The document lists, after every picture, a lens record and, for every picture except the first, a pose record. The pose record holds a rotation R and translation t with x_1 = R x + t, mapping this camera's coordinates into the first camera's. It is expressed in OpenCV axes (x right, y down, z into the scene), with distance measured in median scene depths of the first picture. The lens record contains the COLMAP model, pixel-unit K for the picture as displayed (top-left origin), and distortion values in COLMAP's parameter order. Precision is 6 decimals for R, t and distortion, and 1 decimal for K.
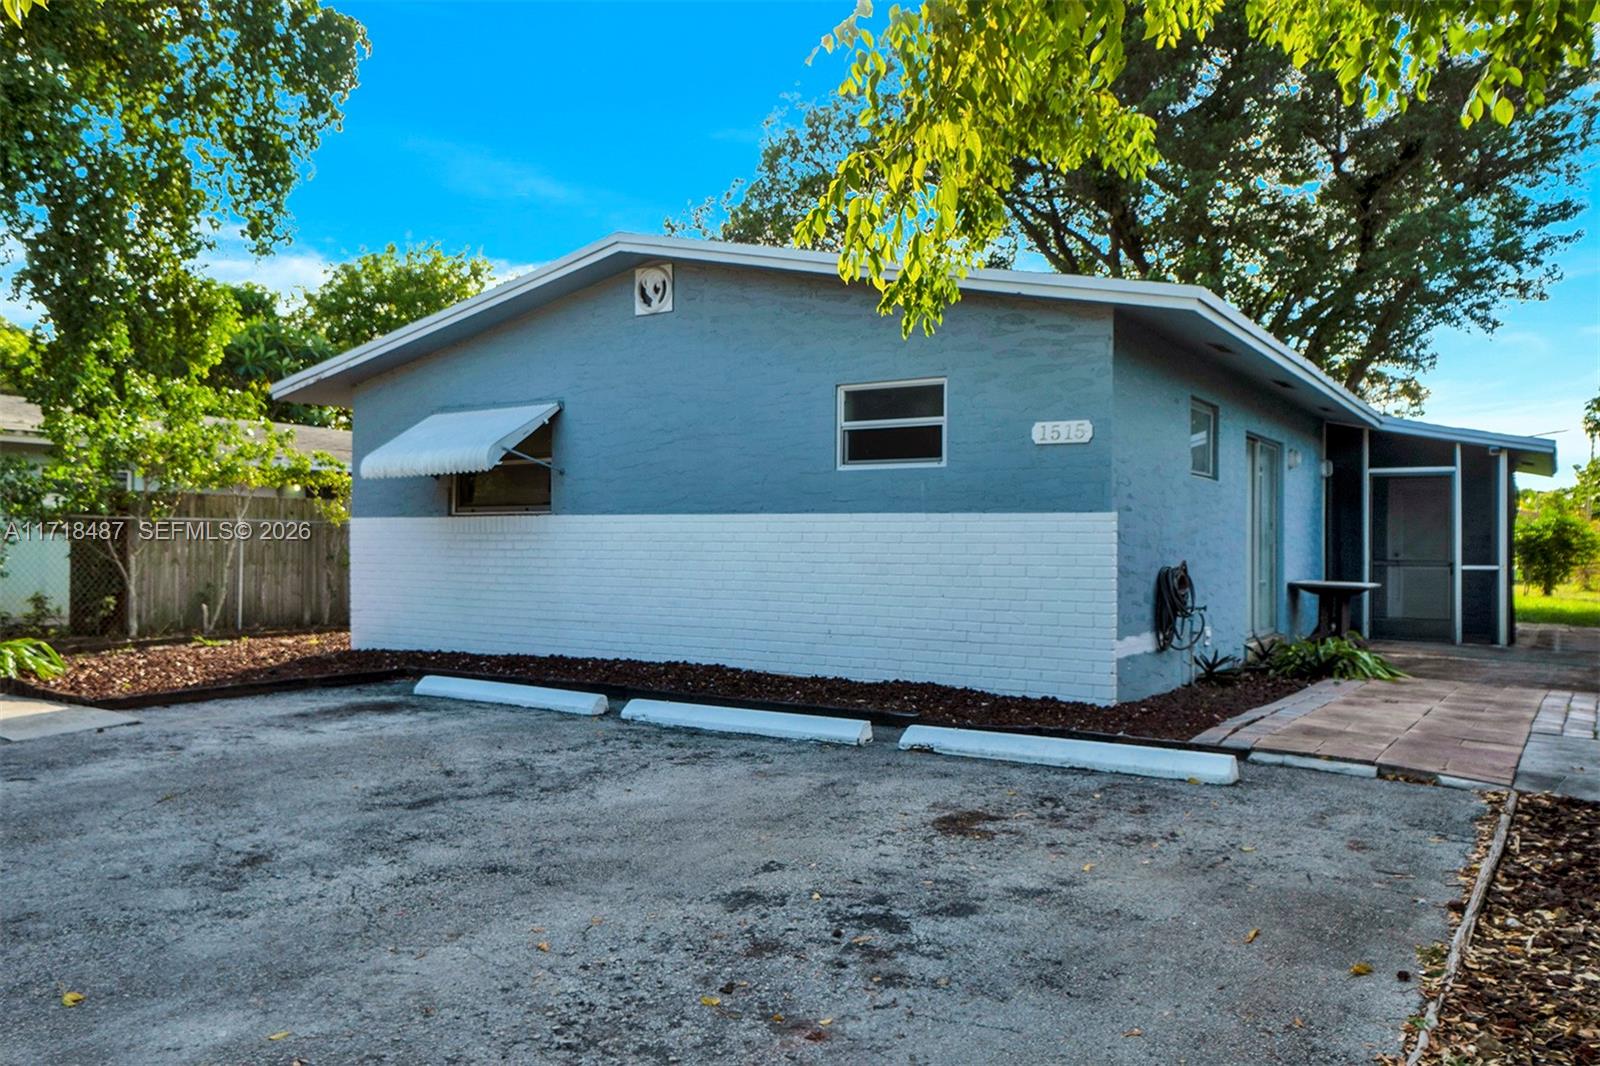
lens RADIAL K [[1173.6, 0, 797.1], [0, 1173.6, 545.8], [0, 0, 1]] dist [0.043462, 0.000909]
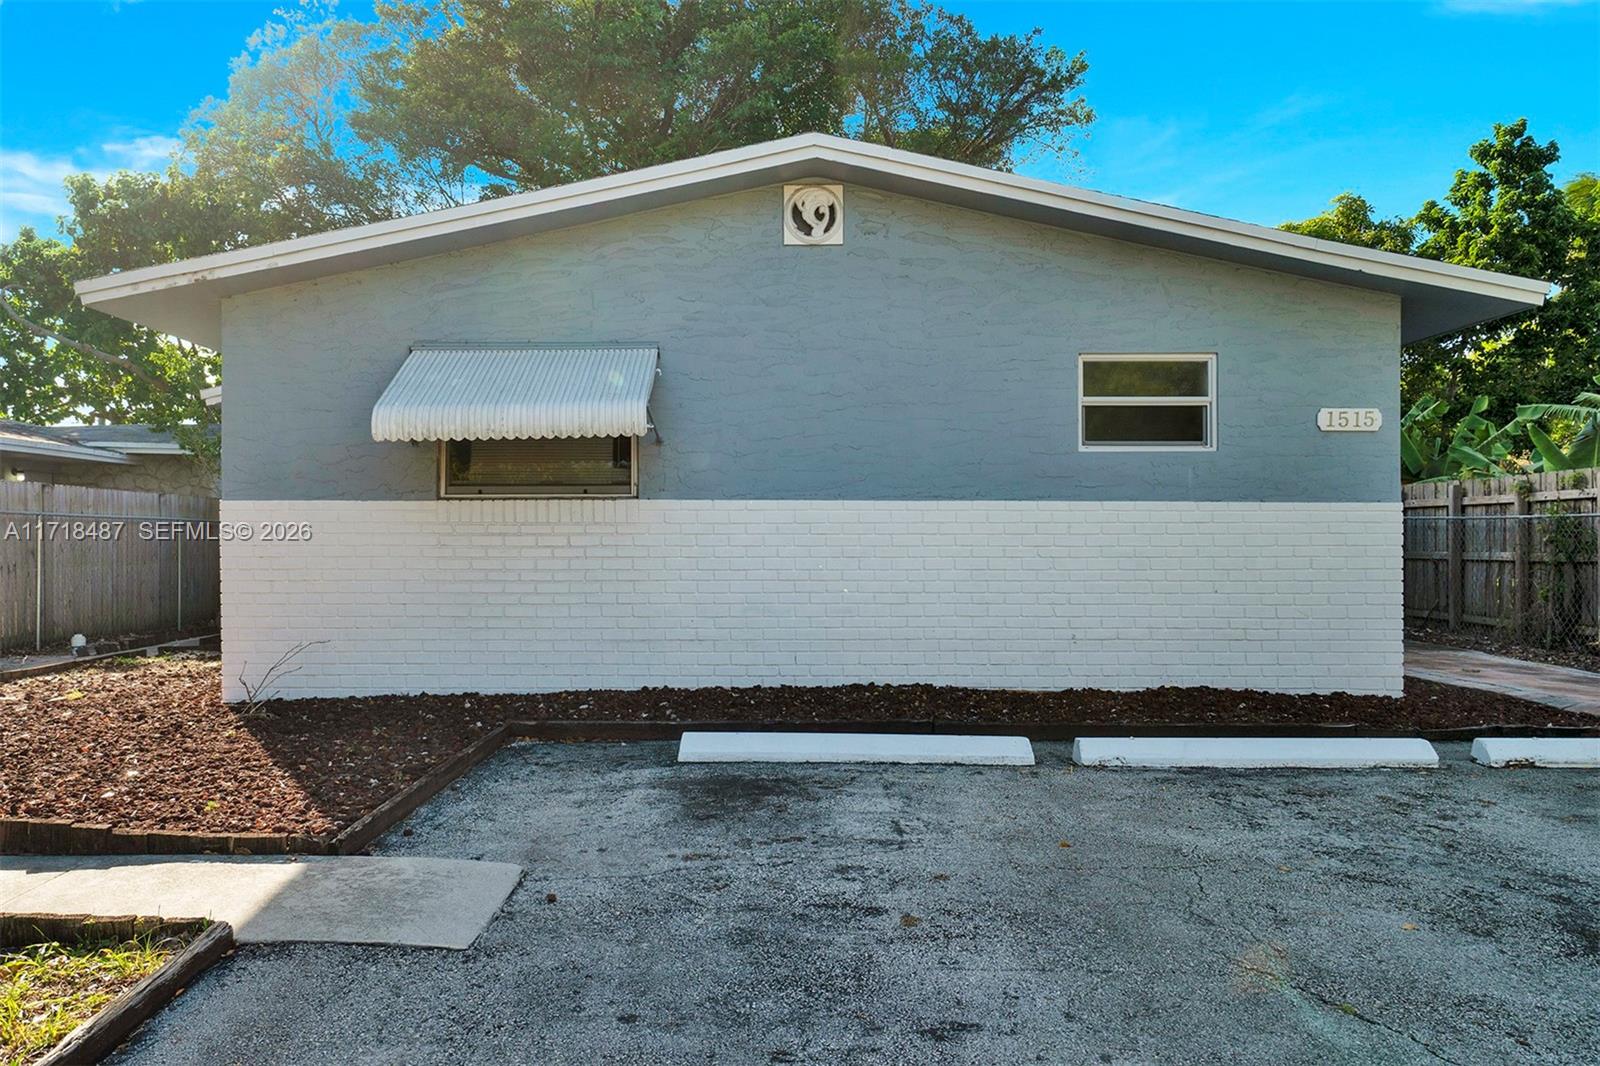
lens RADIAL K [[1136.5, 0, 795.3], [0, 1136.5, 537.4], [0, 0, 1]] dist [0.038026, 0.002798]
pose [[0.842311, -0.007706, 0.538936, -0.565952], [0.006601, 0.999970, 0.003981, -0.005011], [-0.538951, 0.000204, 0.842337, 0.378032]]
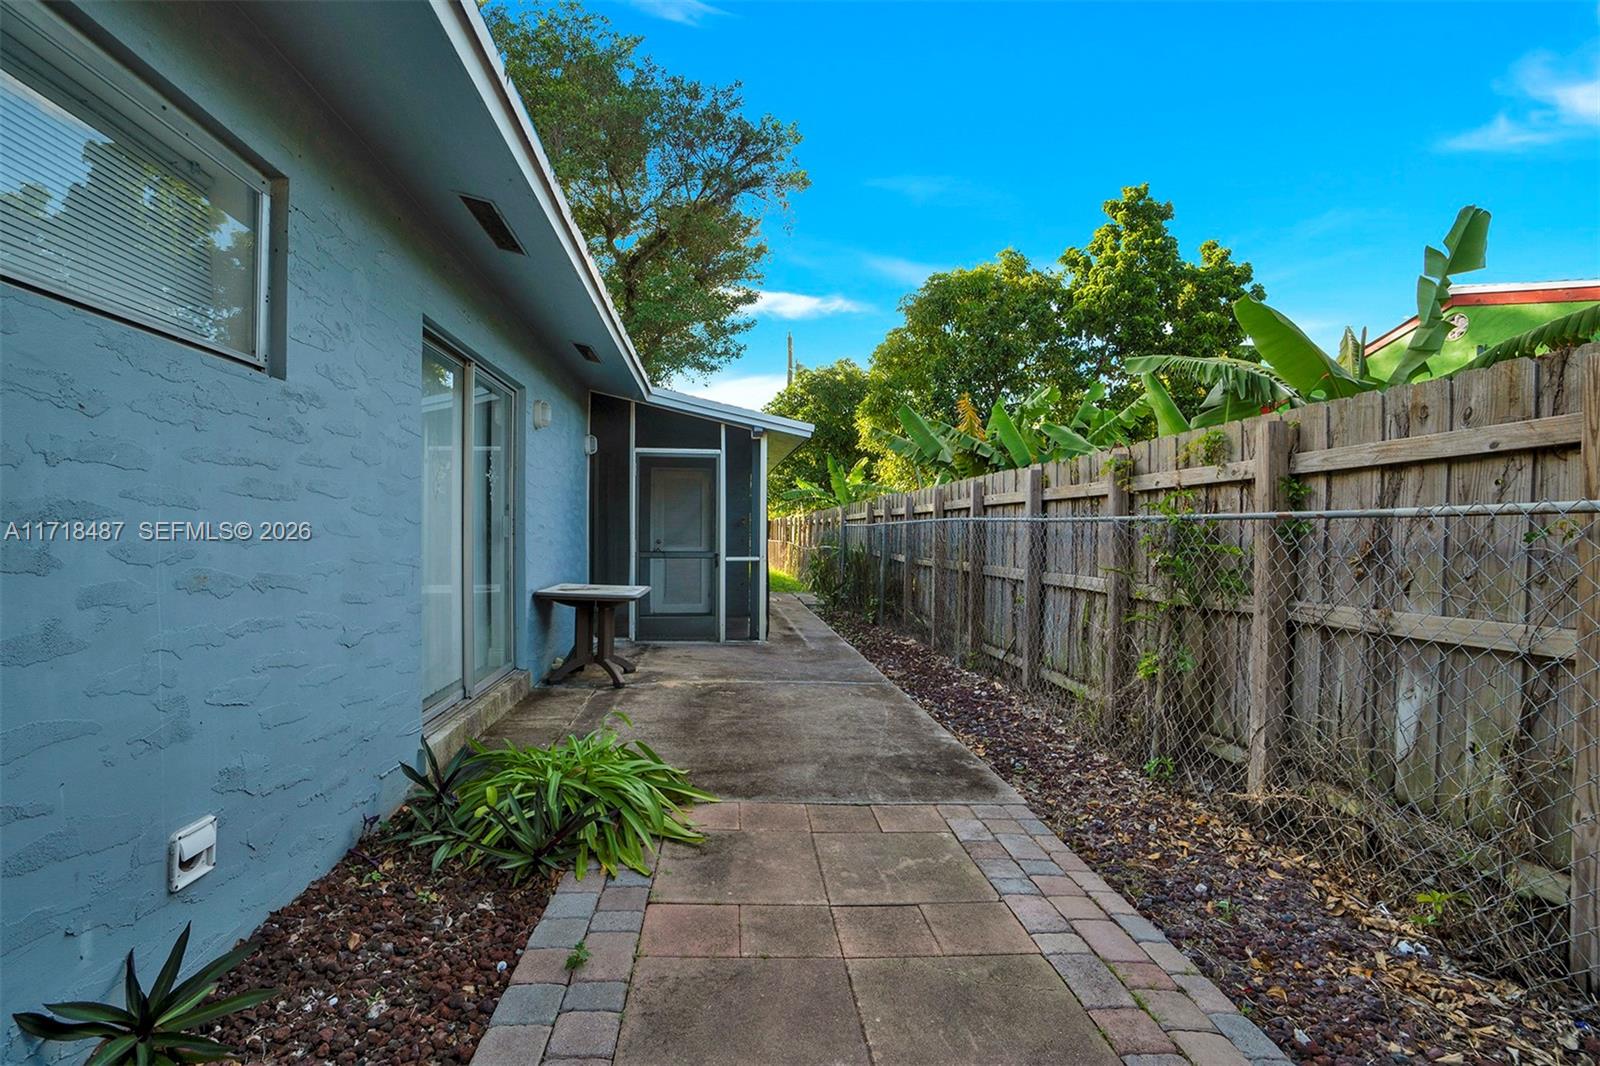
lens RADIAL K [[719.6, 0, 795.4], [0, 719.6, 543.6], [0, 0, 1]] dist [-0.027846, 0.001876]
pose [[0.782061, -0.006478, 0.623168, 0.384721], [-0.009362, 0.999711, 0.022140, -0.009814], [-0.623132, -0.023149, 0.781774, 0.806243]]
